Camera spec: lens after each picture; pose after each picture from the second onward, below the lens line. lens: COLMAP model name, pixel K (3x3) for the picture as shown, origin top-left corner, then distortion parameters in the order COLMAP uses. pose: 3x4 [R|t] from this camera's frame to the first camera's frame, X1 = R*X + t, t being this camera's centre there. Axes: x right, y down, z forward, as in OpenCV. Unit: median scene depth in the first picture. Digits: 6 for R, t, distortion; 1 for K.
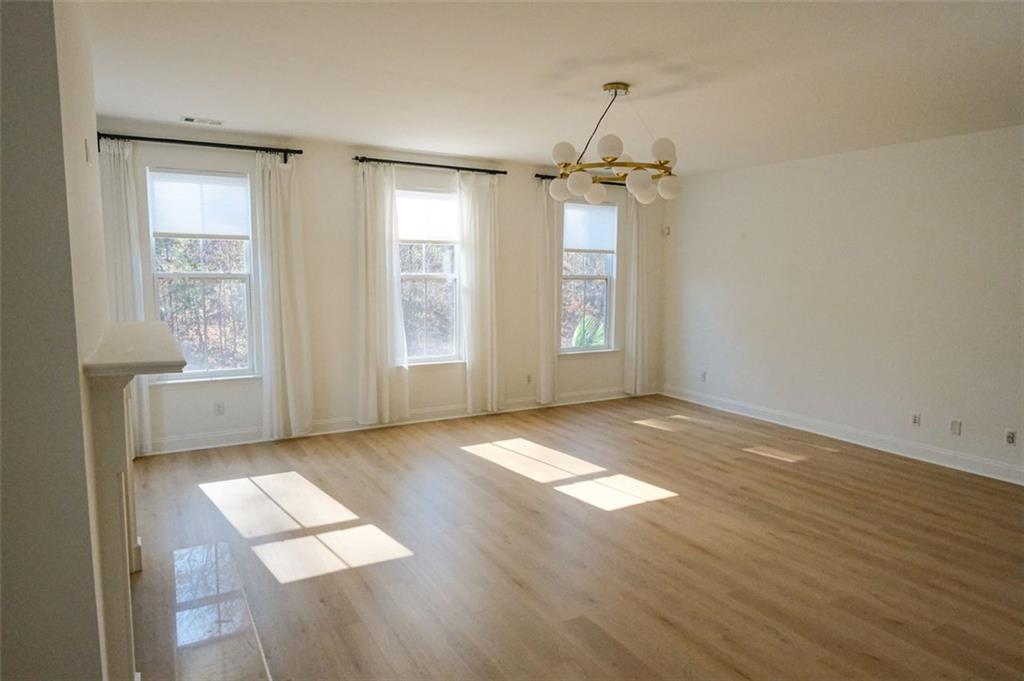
lens RADIAL K [[633.3, 0, 516.9], [0, 633.3, 339.0], [0, 0, 1]] dist [-0.007958, -0.001633]
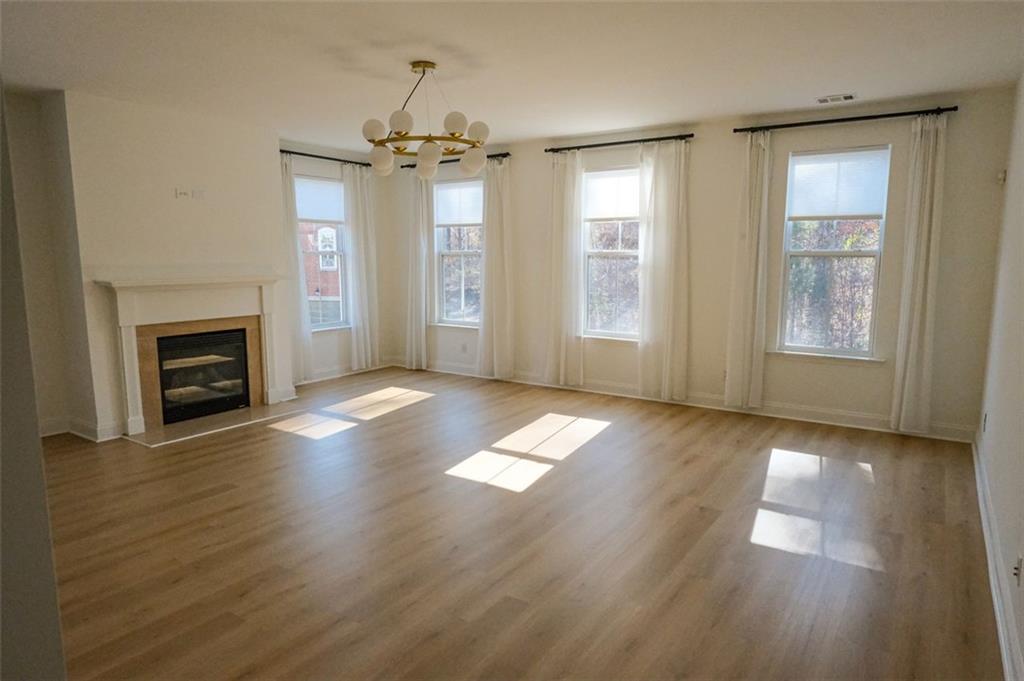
lens RADIAL K [[626.4, 0, 514.4], [0, 626.4, 353.4], [0, 0, 1]] dist [0.003468, 0.000844]
pose [[0.438317, 0.136090, -0.888458, 0.752428], [-0.089971, 0.990150, 0.107280, -0.034849], [0.894306, 0.032913, 0.446244, 0.428957]]
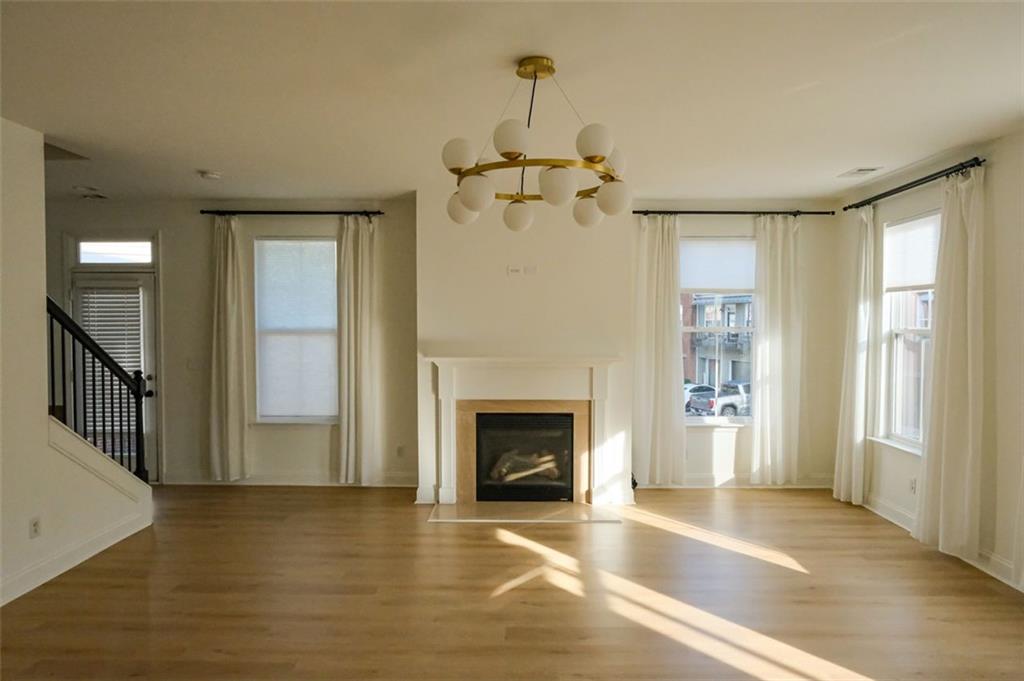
lens RADIAL K [[626.4, 0, 514.4], [0, 626.4, 353.4], [0, 0, 1]] dist [0.003468, 0.000844]
pose [[-0.501067, 0.036903, -0.864621, 0.482882], [-0.093738, 0.990898, 0.096615, -0.091789], [0.860317, 0.129458, -0.493047, 0.845998]]
